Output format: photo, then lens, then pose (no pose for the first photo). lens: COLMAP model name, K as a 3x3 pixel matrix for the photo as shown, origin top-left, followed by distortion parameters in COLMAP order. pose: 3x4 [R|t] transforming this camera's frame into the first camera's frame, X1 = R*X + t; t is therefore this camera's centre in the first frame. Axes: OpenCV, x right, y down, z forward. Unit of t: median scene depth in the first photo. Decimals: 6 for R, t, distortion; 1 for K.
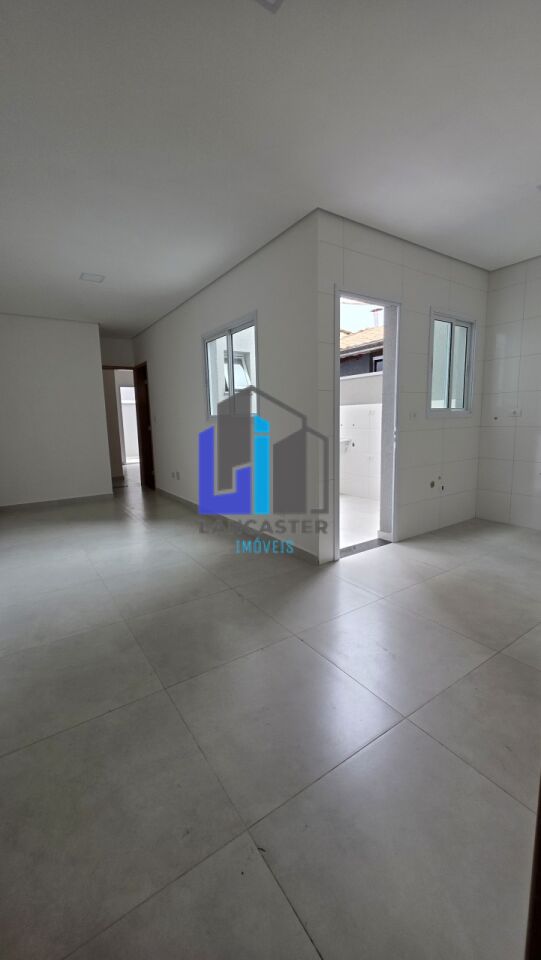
lens RADIAL K [[383.1, 0, 270.5], [0, 383.1, 480.0], [0, 0, 1]] dist [-0.001038, 0.000216]
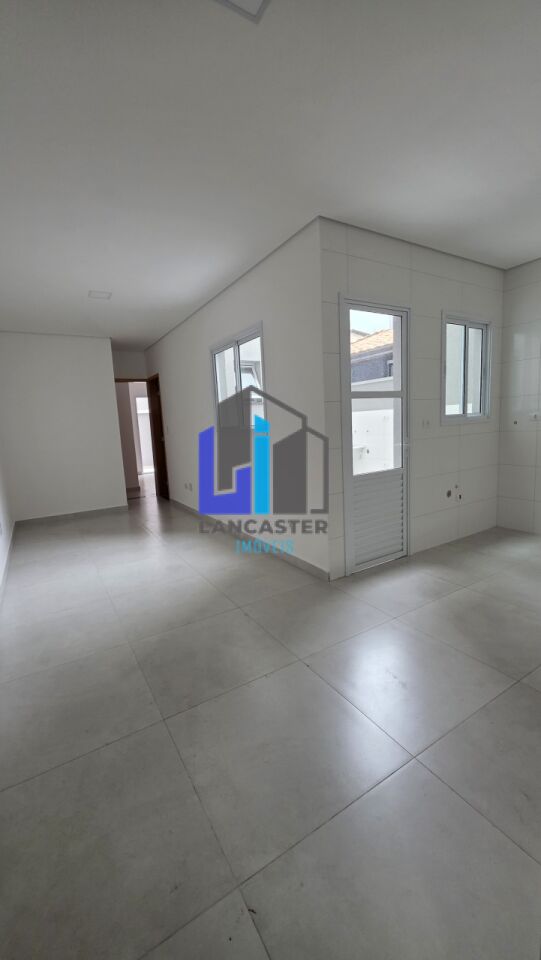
lens RADIAL K [[383.1, 0, 270.5], [0, 383.1, 480.0], [0, 0, 1]] dist [-0.001038, 0.000216]
pose [[0.998438, -0.019920, -0.052202, 0.027742], [0.019566, 0.999782, -0.007289, -0.024984], [0.052336, 0.006256, 0.998610, 0.018185]]
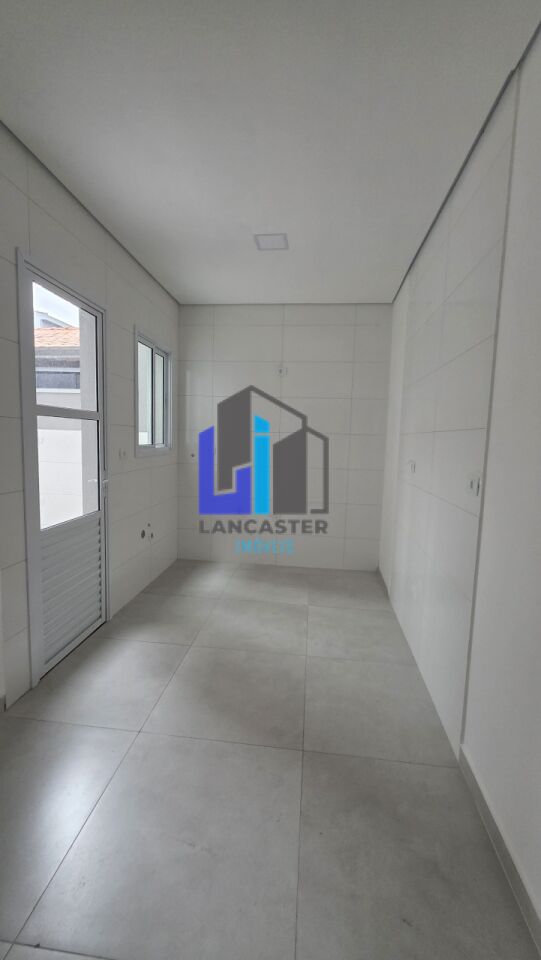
lens RADIAL K [[388.2, 0, 272.6], [0, 388.2, 480.0], [0, 0, 1]] dist [-0.001085, -0.000069]
pose [[0.637026, -0.034369, 0.770076, -0.048102], [0.070567, 0.997411, -0.013860, -0.076571], [-0.767605, 0.063171, 0.637802, 0.235197]]
